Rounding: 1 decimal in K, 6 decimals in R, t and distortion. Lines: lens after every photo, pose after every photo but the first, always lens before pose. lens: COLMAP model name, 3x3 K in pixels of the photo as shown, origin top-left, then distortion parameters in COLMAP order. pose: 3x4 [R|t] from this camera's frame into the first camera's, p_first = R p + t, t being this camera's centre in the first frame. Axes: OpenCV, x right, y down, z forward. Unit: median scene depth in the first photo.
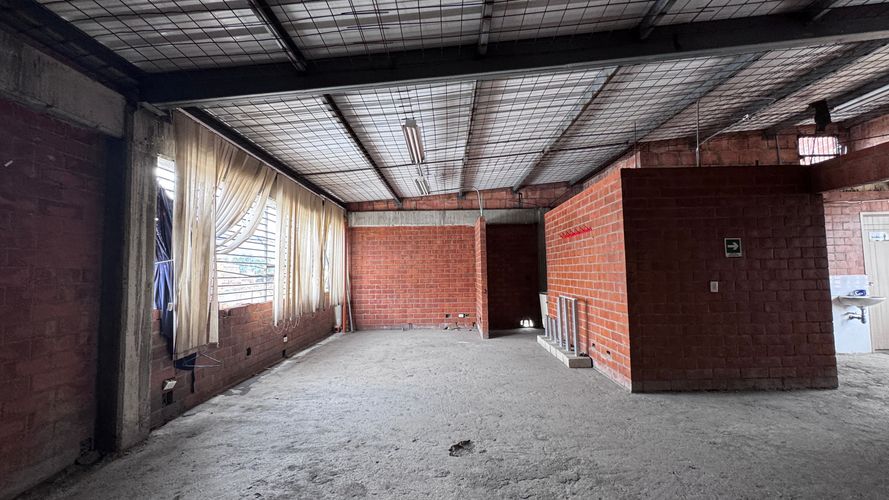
lens RADIAL K [[355.8, 0, 444.5], [0, 355.8, 250.0], [0, 0, 1]] dist [-0.000775, -0.000022]
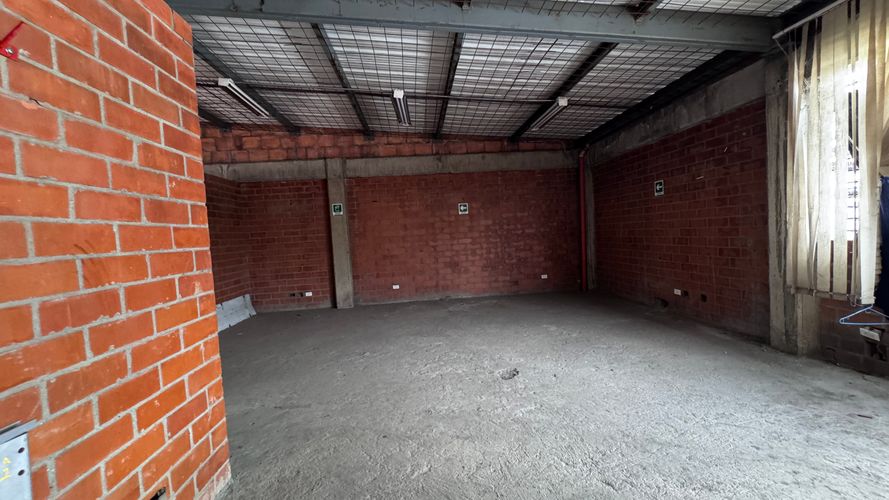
lens RADIAL K [[355.8, 0, 444.5], [0, 355.8, 250.0], [0, 0, 1]] dist [-0.000775, -0.000022]
pose [[-0.992523, 0.079874, -0.092296, 0.320520], [0.081235, 0.996633, -0.011080, 0.134107], [0.091100, -0.018495, -0.995670, 2.054874]]
